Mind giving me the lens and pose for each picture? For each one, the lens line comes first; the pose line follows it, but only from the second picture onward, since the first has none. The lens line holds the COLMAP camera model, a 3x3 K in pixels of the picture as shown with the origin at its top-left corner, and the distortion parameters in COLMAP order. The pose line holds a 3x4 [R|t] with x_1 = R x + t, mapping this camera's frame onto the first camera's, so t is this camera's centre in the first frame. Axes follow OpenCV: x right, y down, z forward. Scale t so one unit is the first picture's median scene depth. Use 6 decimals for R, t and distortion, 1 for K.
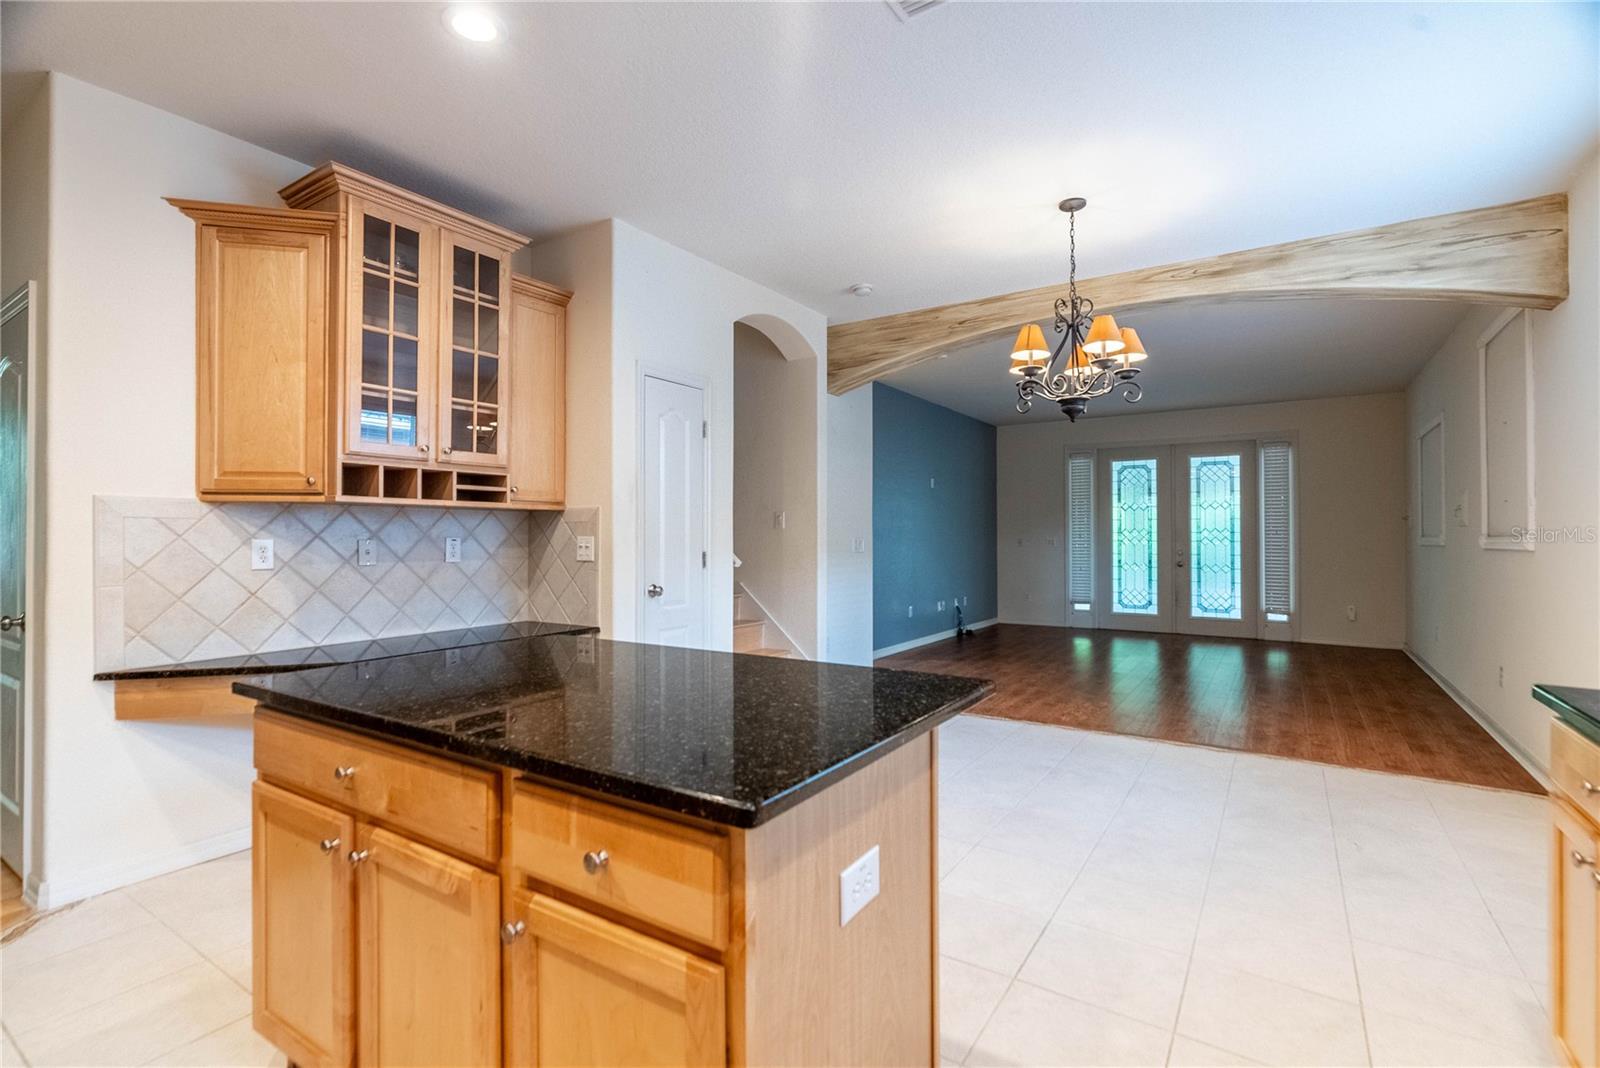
lens RADIAL K [[740.0, 0, 818.3], [0, 740.0, 524.4], [0, 0, 1]] dist [-0.008032, 0.000859]
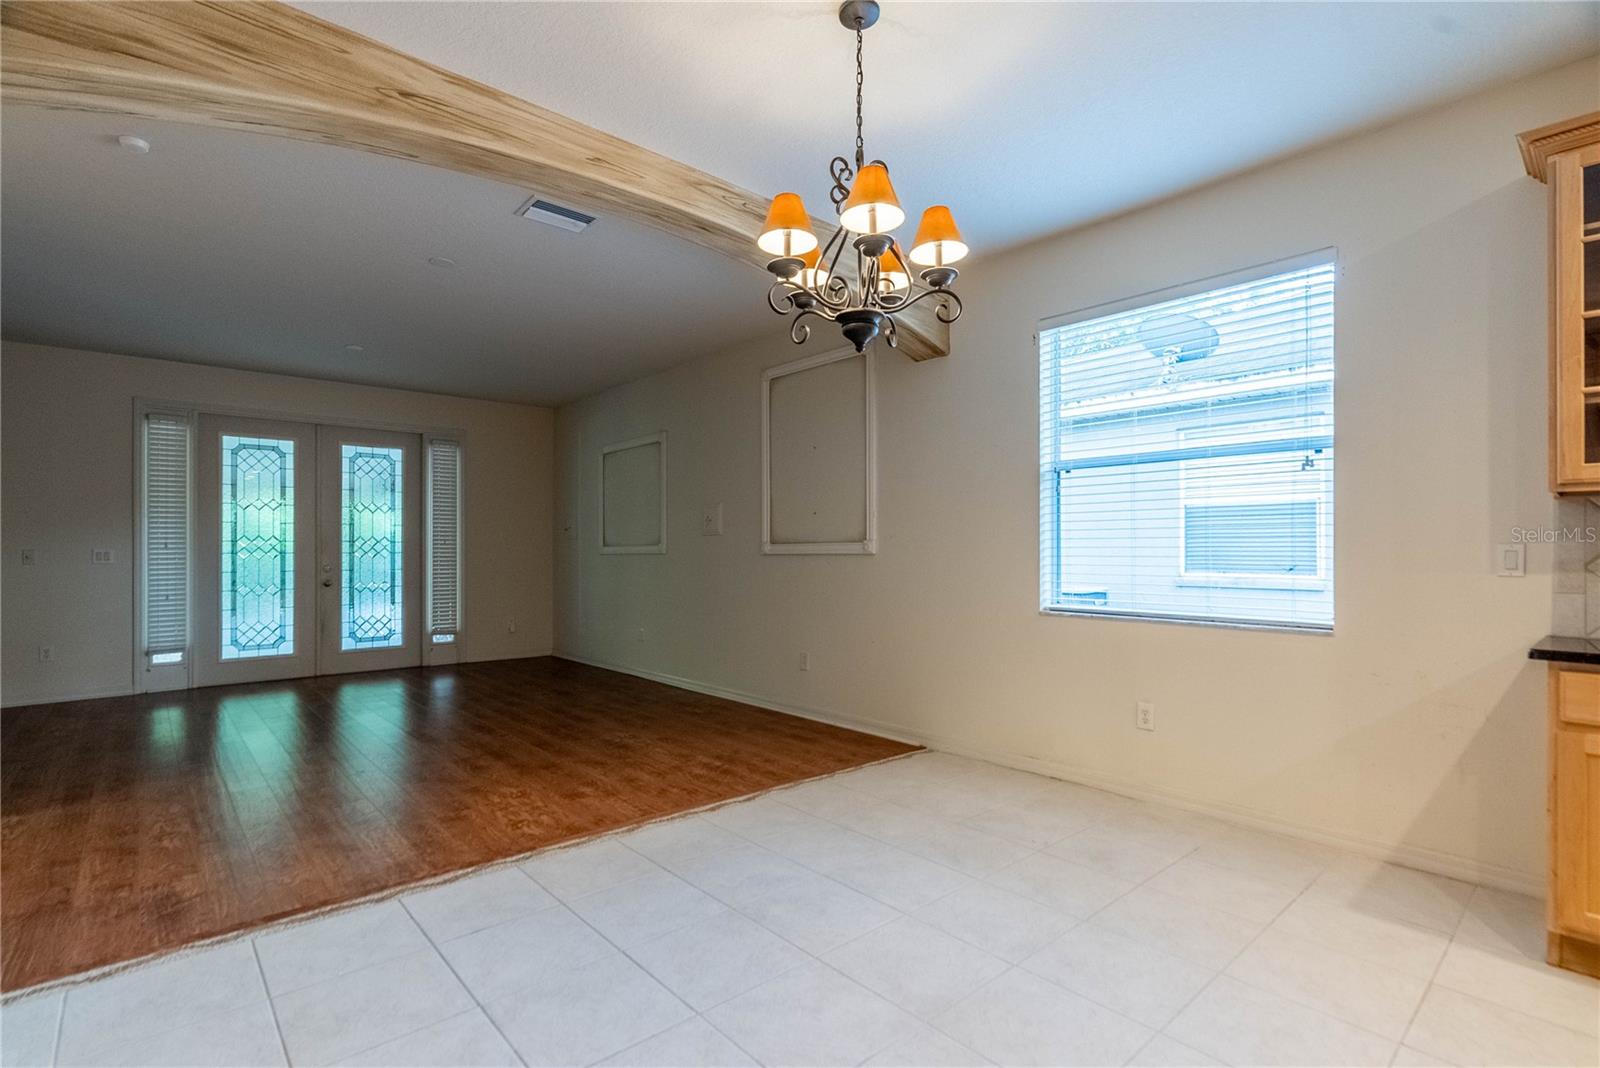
lens RADIAL K [[740.0, 0, 783.2], [0, 740.0, 544.9], [0, 0, 1]] dist [-0.008032, 0.000859]
pose [[0.273478, 0.009945, 0.961827, -0.267427], [-0.013318, 0.999890, -0.006551, 0.031819], [-0.961786, -0.011018, 0.273581, 0.825838]]
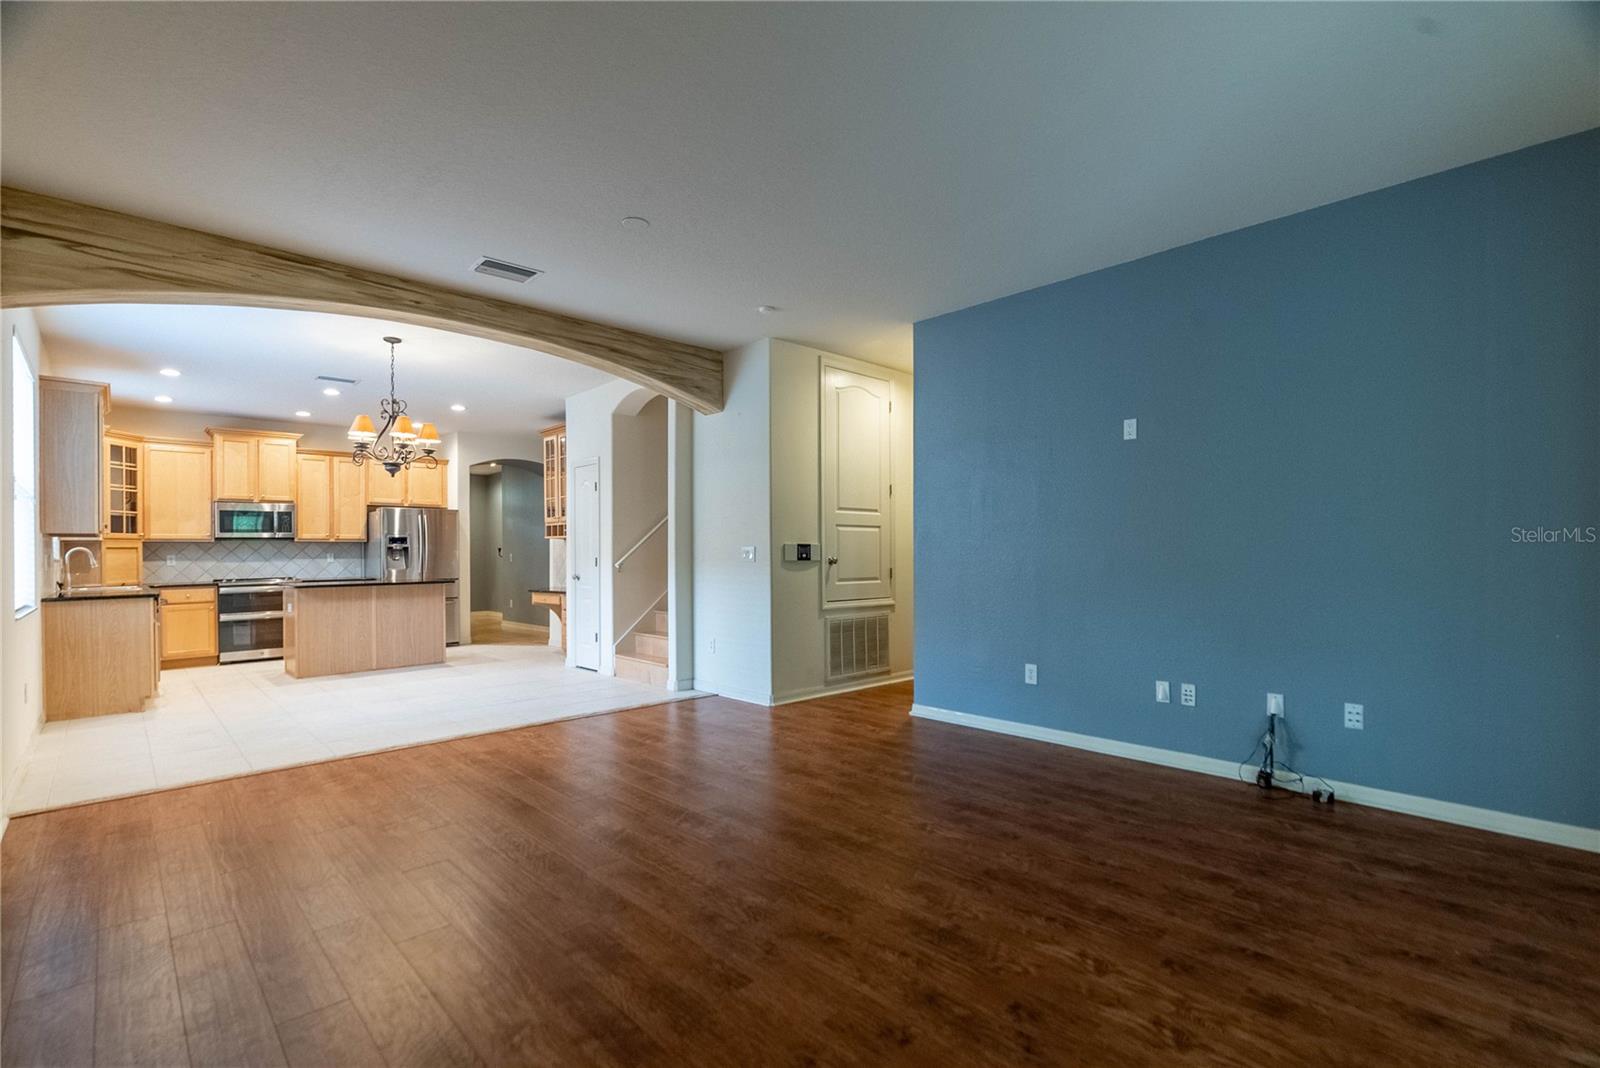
lens RADIAL K [[740.0, 0, 805.5], [0, 740.0, 555.1], [0, 0, 1]] dist [-0.008032, 0.000859]
pose [[-0.237009, 0.004775, -0.971496, 1.559117], [0.018393, 0.999831, 0.000427, 0.042308], [0.971333, -0.017767, -0.237057, 2.078819]]
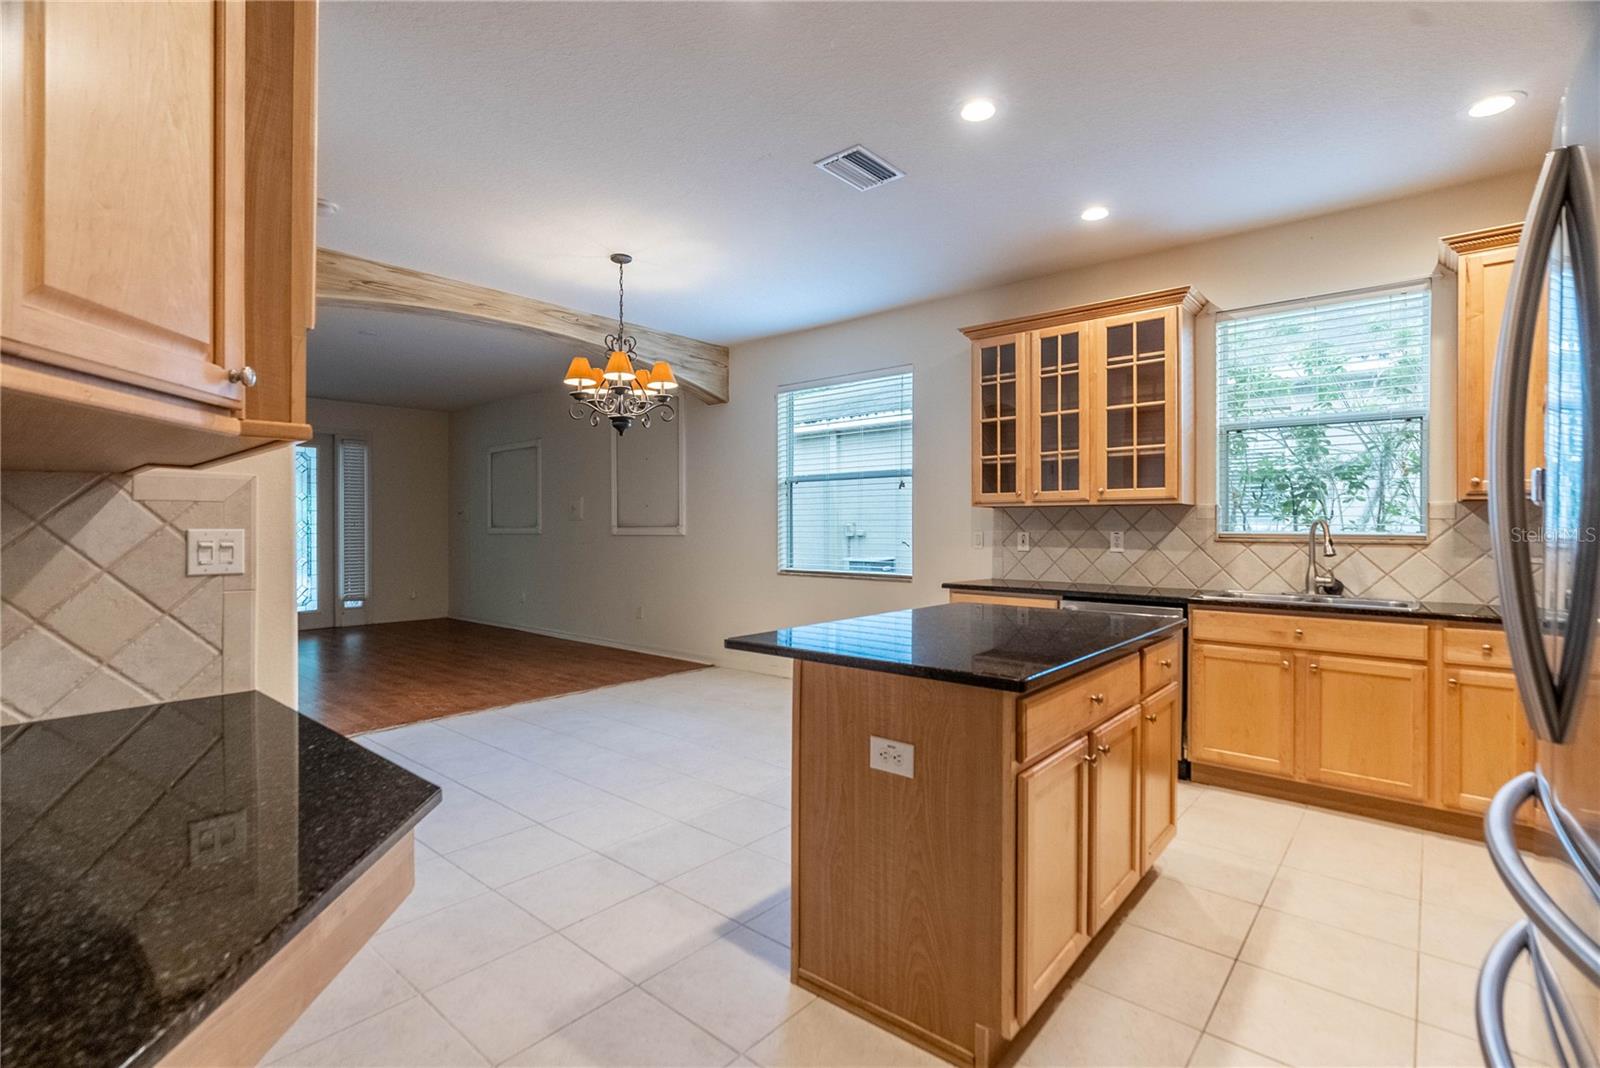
lens RADIAL K [[740.0, 0, 789.5], [0, 740.0, 521.5], [0, 0, 1]] dist [-0.008032, 0.000859]
pose [[0.139774, 0.005777, 0.990167, -0.783599], [-0.010902, 0.999931, -0.004295, 0.008255], [-0.990123, -0.010194, 0.139827, 0.508294]]
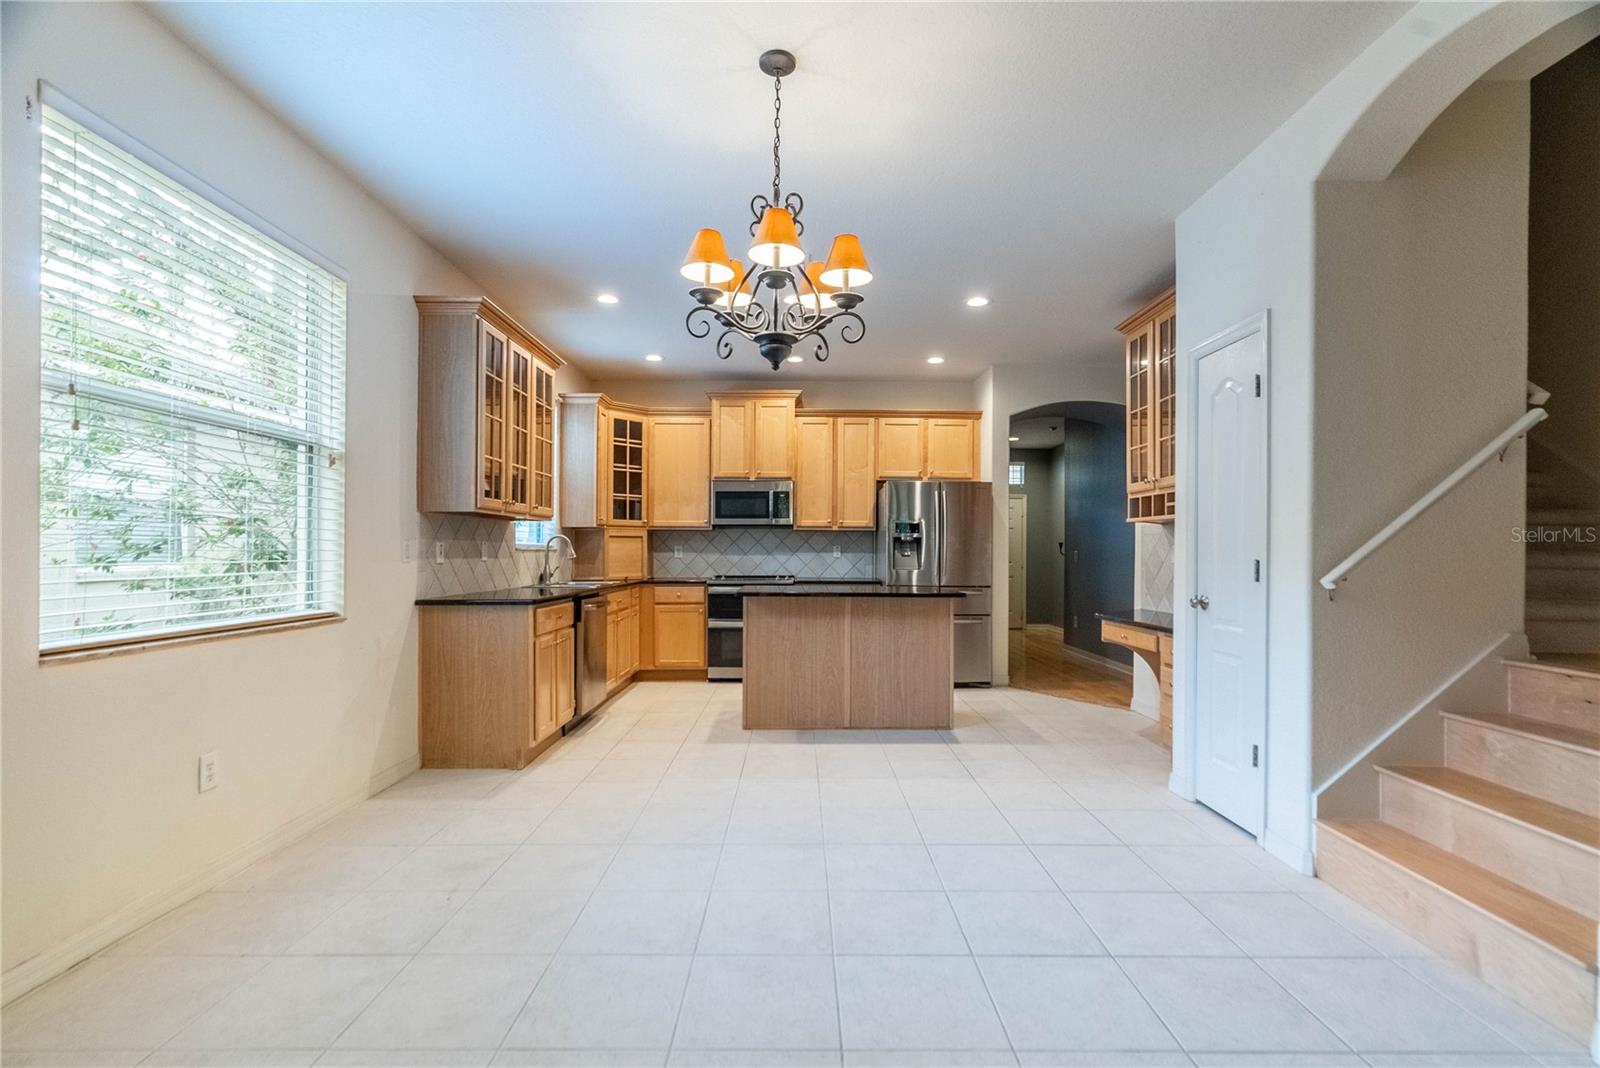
lens RADIAL K [[740.0, 0, 798.4], [0, 740.0, 539.1], [0, 0, 1]] dist [-0.008032, 0.000859]
pose [[-0.838692, -0.014397, -0.544416, 0.664249], [-0.001440, 0.999706, -0.024218, 0.037339], [0.544604, -0.019527, -0.838466, 1.492584]]
